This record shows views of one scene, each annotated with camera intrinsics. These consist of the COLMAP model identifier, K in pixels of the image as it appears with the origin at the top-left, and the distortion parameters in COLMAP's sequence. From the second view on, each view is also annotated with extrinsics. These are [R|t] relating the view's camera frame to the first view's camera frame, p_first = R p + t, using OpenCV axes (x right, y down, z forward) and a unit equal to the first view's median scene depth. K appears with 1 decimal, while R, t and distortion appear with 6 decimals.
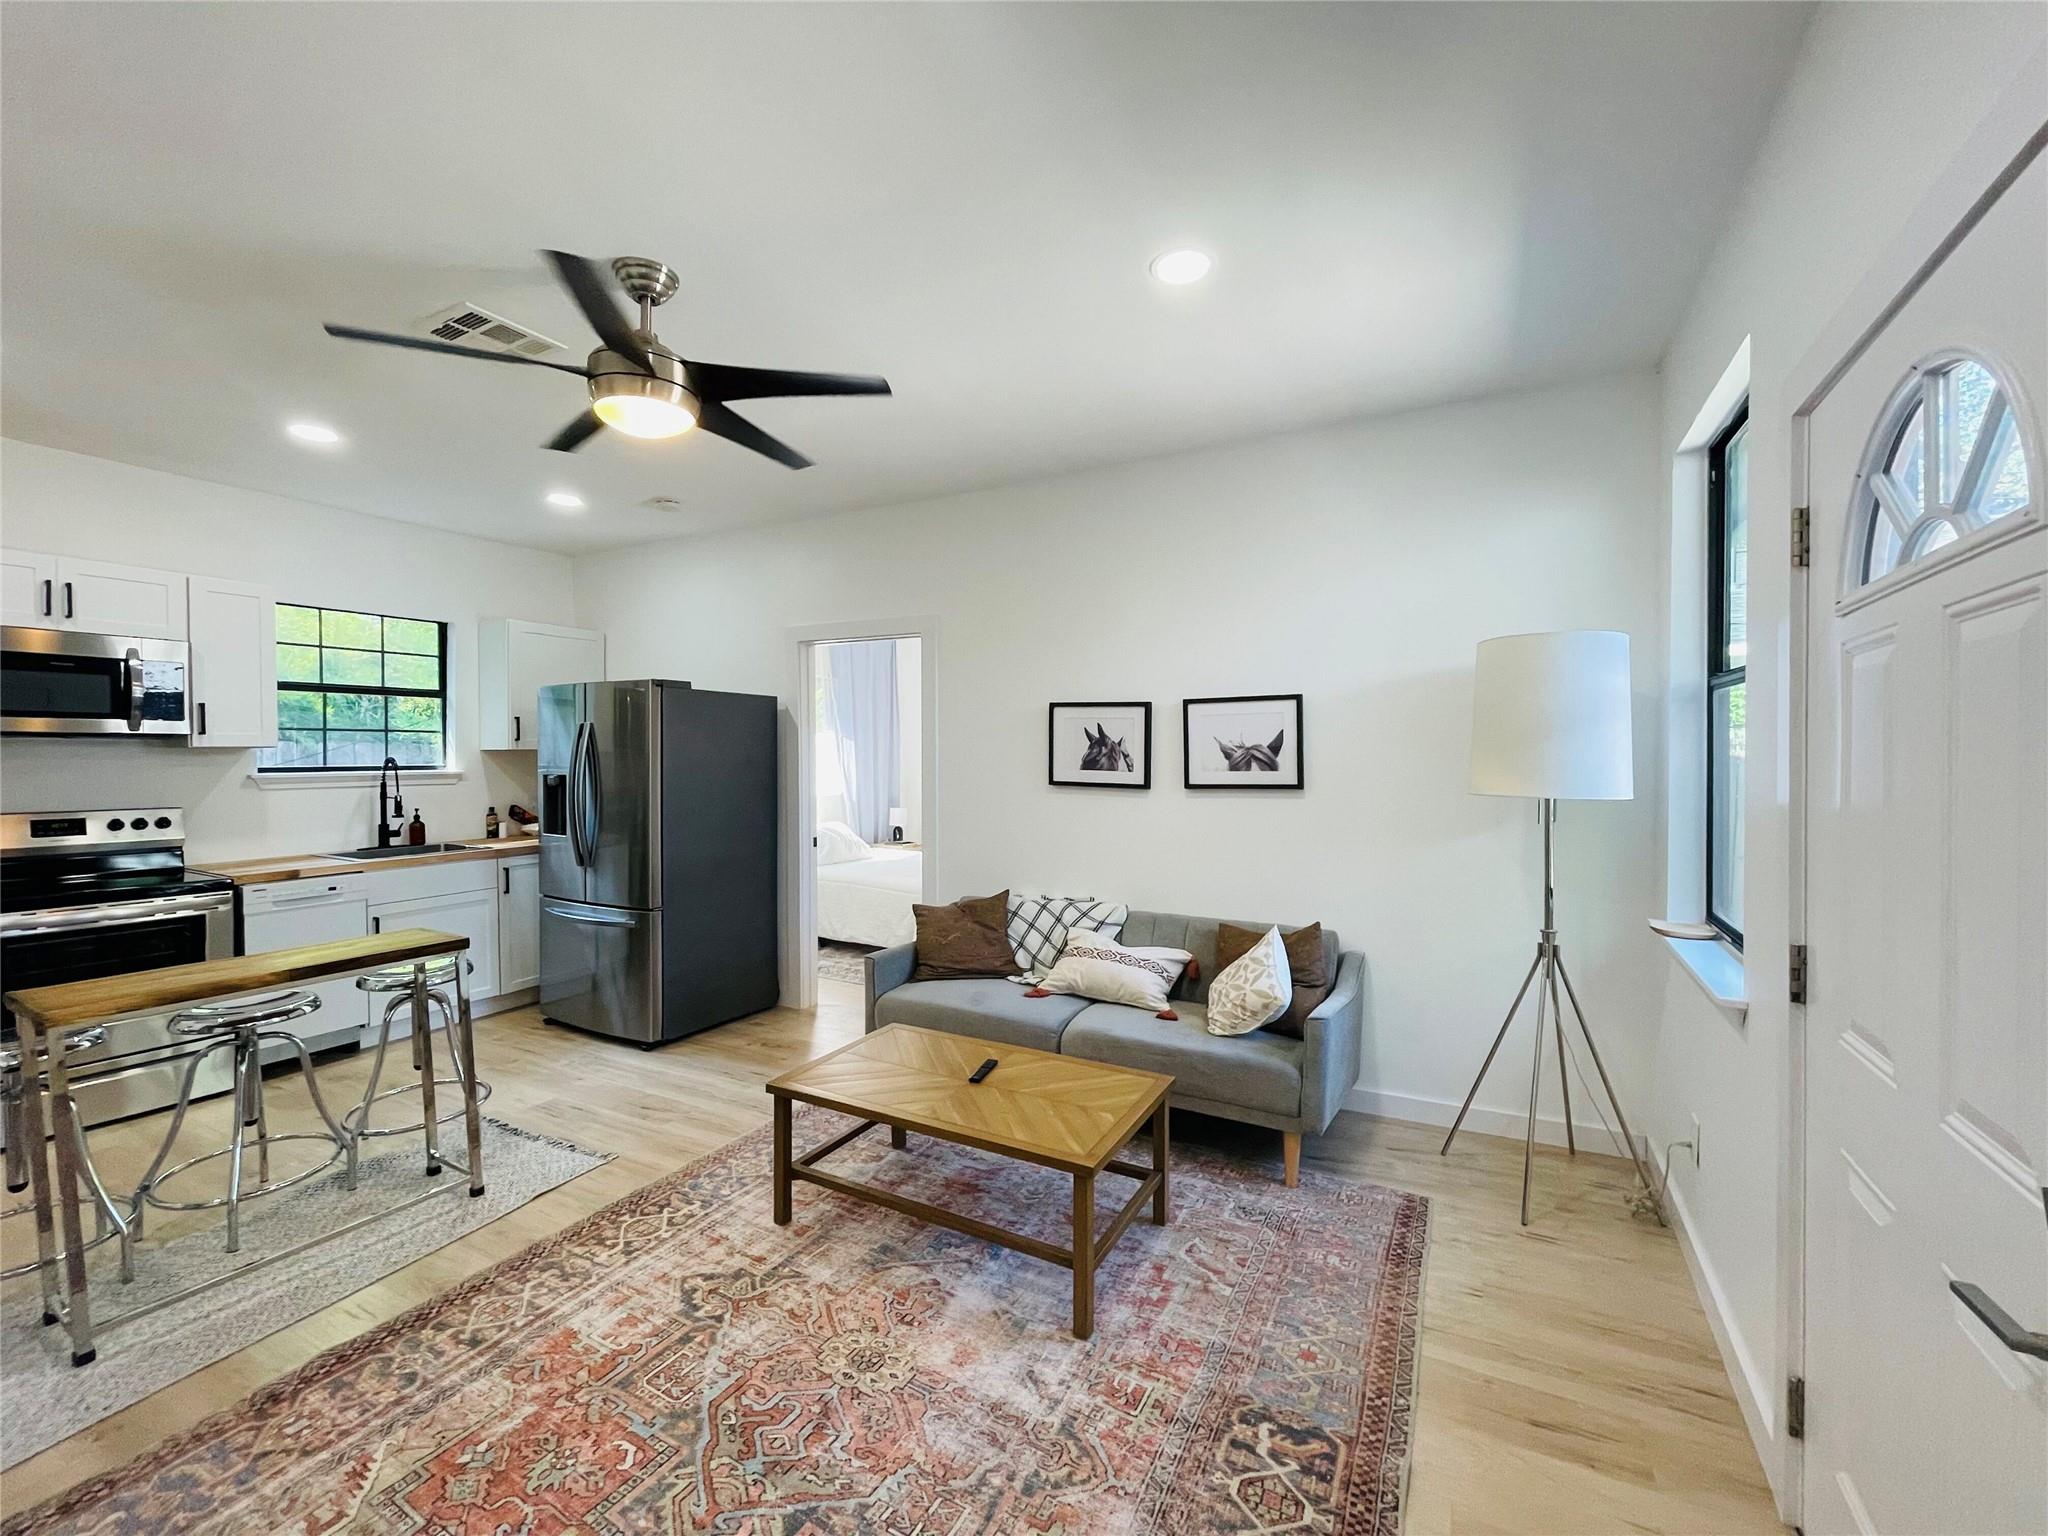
lens RADIAL K [[834.3, 0, 1024.0], [0, 834.3, 768.0], [0, 0, 1]] dist [0.001859, 0.000066]
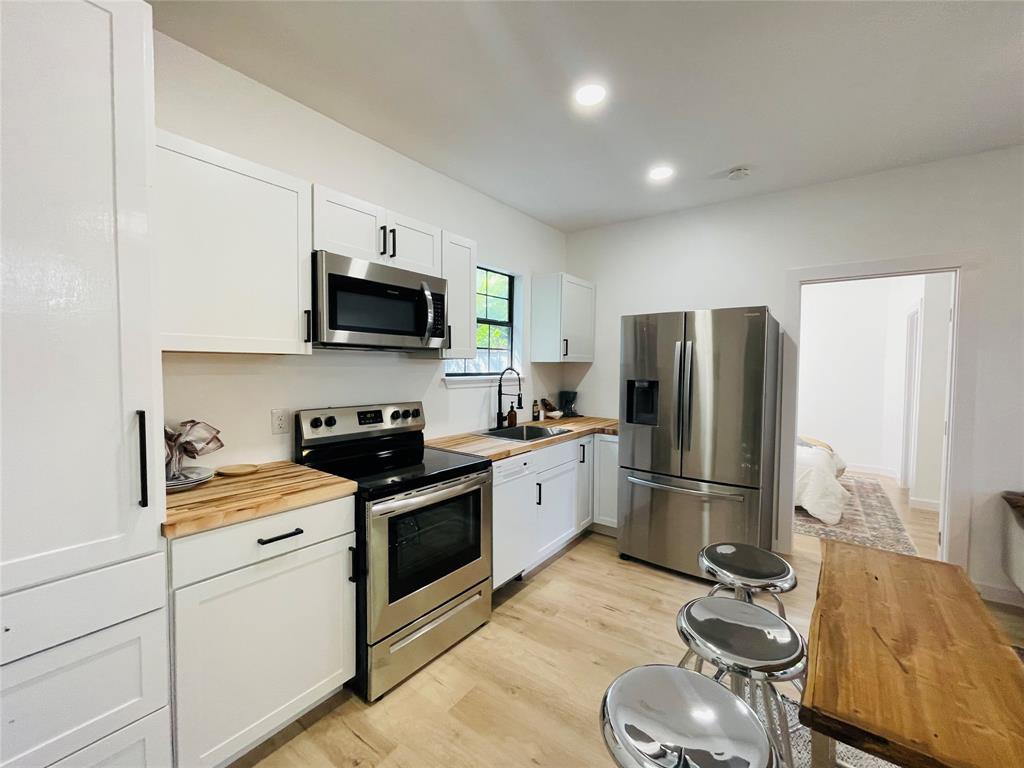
lens RADIAL K [[417.1, 0, 512.0], [0, 417.1, 384.0], [0, 0, 1]] dist [0.001859, 0.000066]
pose [[0.990562, 0.014048, -0.136341, -0.645110], [-0.010291, 0.999549, 0.028221, -0.003156], [0.136676, -0.026551, 0.990260, 0.282914]]
